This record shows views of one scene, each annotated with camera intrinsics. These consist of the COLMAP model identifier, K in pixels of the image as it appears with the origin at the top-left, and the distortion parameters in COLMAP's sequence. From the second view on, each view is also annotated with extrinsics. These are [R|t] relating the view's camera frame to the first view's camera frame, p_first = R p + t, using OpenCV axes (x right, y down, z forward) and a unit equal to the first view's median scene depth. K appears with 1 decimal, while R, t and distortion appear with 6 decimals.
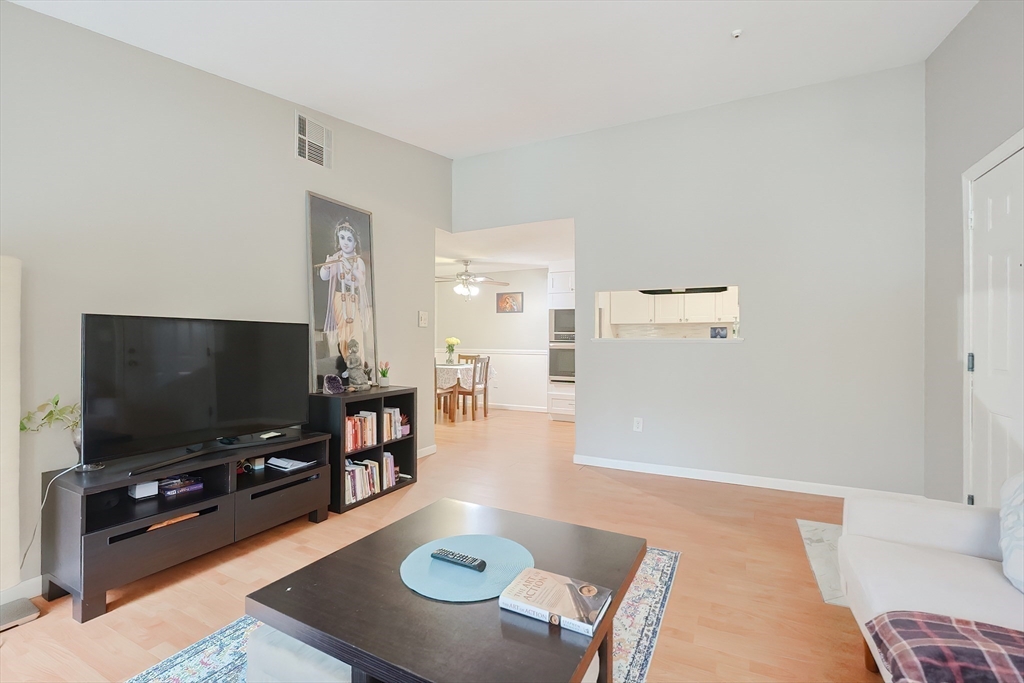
lens RADIAL K [[447.1, 0, 514.7], [0, 447.1, 344.5], [0, 0, 1]] dist [-0.004404, -0.001278]
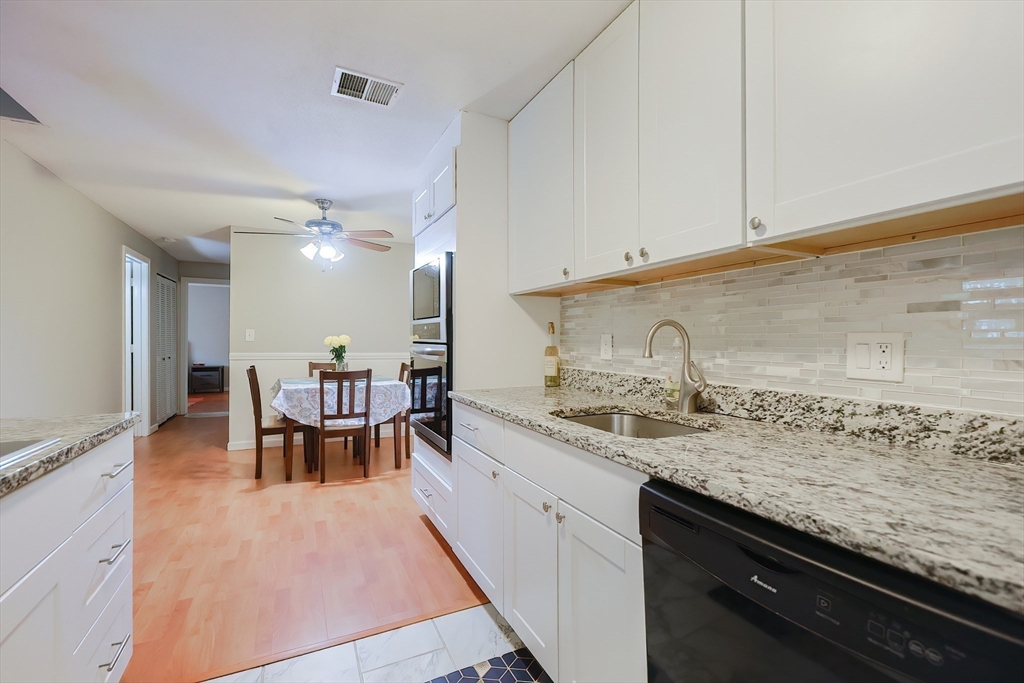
lens RADIAL K [[447.1, 0, 507.9], [0, 447.1, 342.5], [0, 0, 1]] dist [-0.004404, -0.001278]
pose [[0.789445, 0.003616, -0.613811, 0.813237], [-0.010963, 0.999906, -0.008209, -0.005785], [0.613724, 0.013209, 0.789410, 1.307135]]
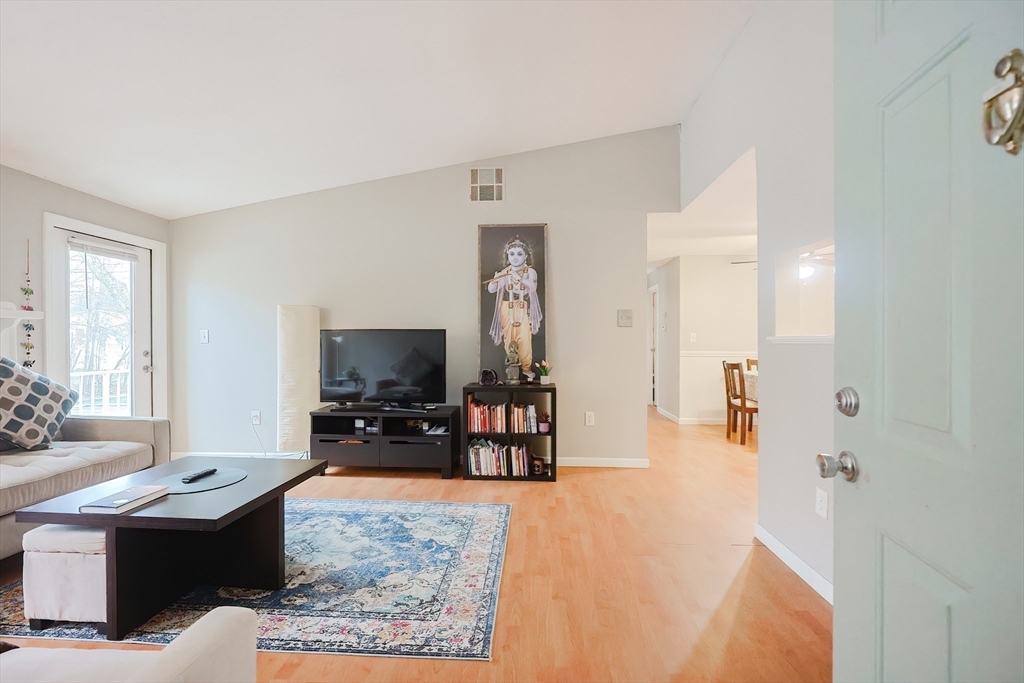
lens RADIAL K [[447.1, 0, 512.3], [0, 447.1, 344.7], [0, 0, 1]] dist [-0.004404, -0.001278]
pose [[0.391806, 0.005379, -0.920032, 0.700518], [-0.006940, 0.999972, 0.002891, -0.004016], [0.920022, 0.005253, 0.391832, 0.540241]]
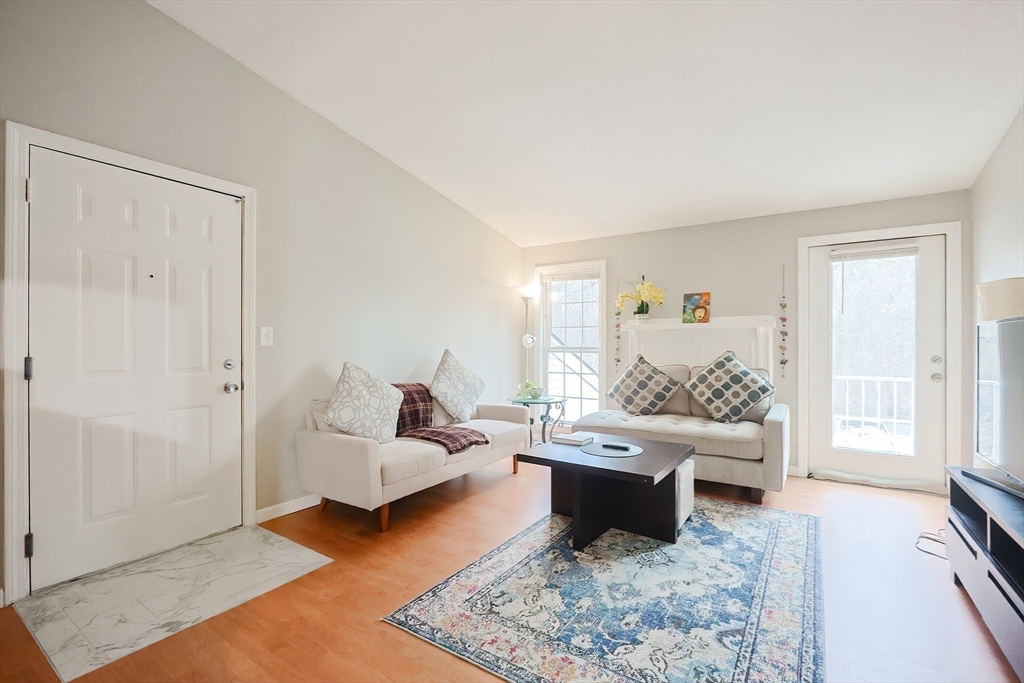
lens RADIAL K [[447.1, 0, 517.2], [0, 447.1, 348.9], [0, 0, 1]] dist [-0.004404, -0.001278]
pose [[-0.993379, -0.006165, 0.114716, 0.038953], [-0.003900, 0.999793, 0.019963, -0.010869], [-0.114816, 0.019383, -0.993198, 1.215825]]
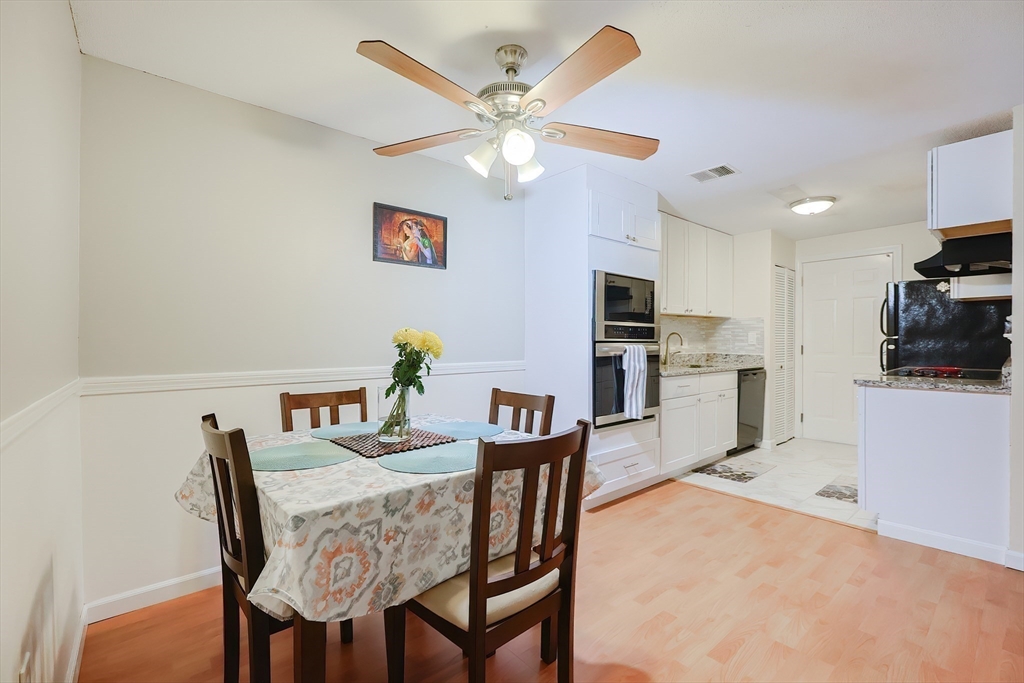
lens RADIAL K [[447.1, 0, 523.9], [0, 447.1, 343.9], [0, 0, 1]] dist [-0.004404, -0.001278]
pose [[0.376364, -0.009678, 0.926421, -0.693461], [0.014817, 0.999880, 0.004426, -0.013185], [-0.926353, 0.012061, 0.376462, 1.676067]]
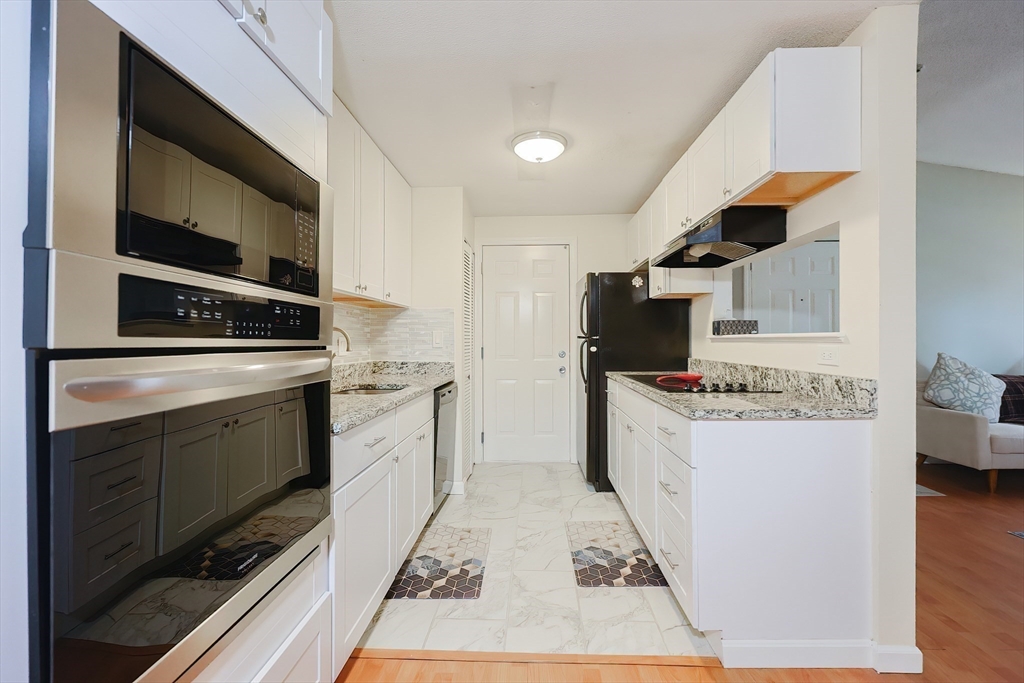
lens RADIAL K [[447.1, 0, 520.3], [0, 447.1, 337.4], [0, 0, 1]] dist [-0.004404, -0.001278]
pose [[-0.412191, 0.004355, 0.911087, -0.080247], [0.013875, 0.999903, 0.001497, -0.014884], [-0.910992, 0.013258, -0.412211, 1.780187]]
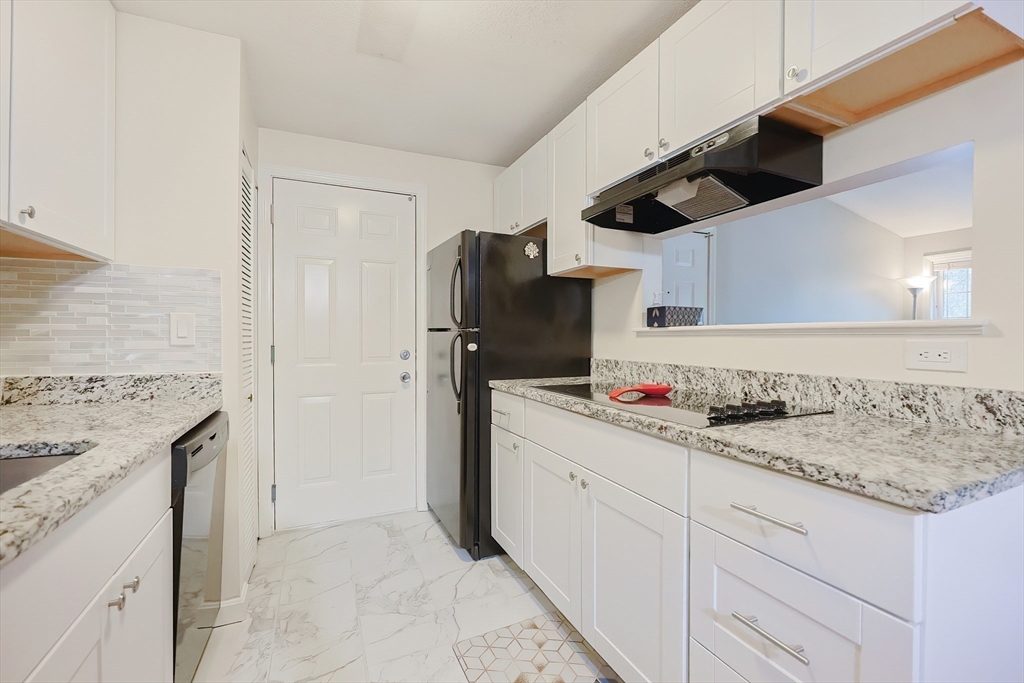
lens RADIAL K [[447.1, 0, 520.9], [0, 447.1, 341.9], [0, 0, 1]] dist [-0.004404, -0.001278]
pose [[-0.774254, -0.008884, 0.632812, 0.284663], [0.005163, 0.999780, 0.020354, -0.006041], [-0.632853, 0.019026, -0.774038, 1.686755]]
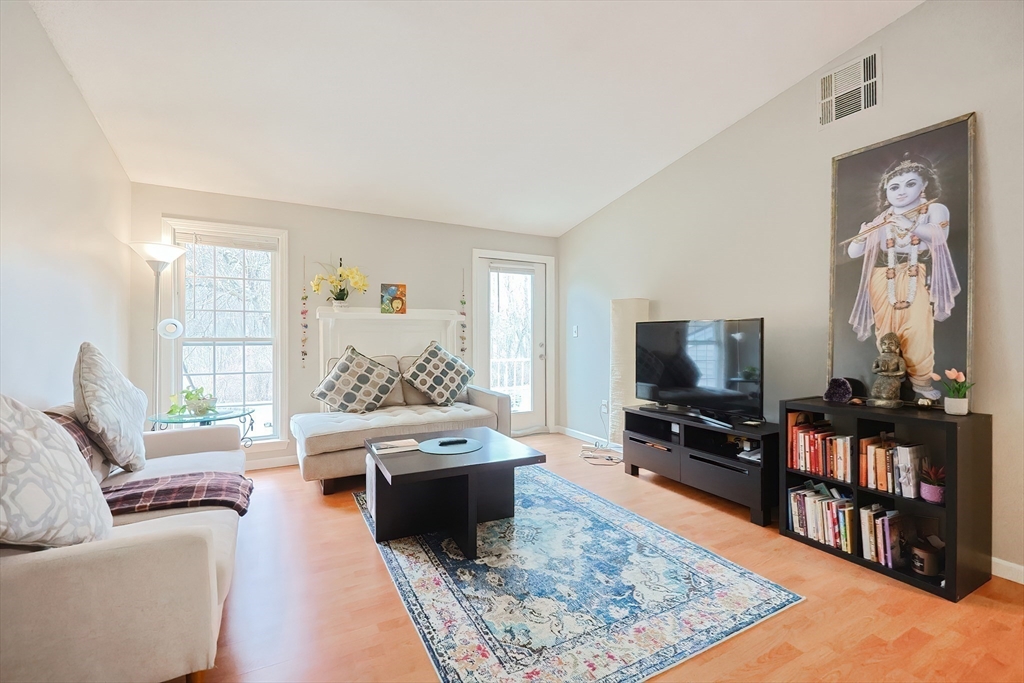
lens RADIAL K [[447.1, 0, 516.2], [0, 447.1, 339.6], [0, 0, 1]] dist [-0.004404, -0.001278]
pose [[-0.573850, 0.000029, -0.818960, 0.526502], [-0.010639, 0.999915, 0.007491, -0.000178], [0.818891, 0.013012, -0.573801, 0.917702]]
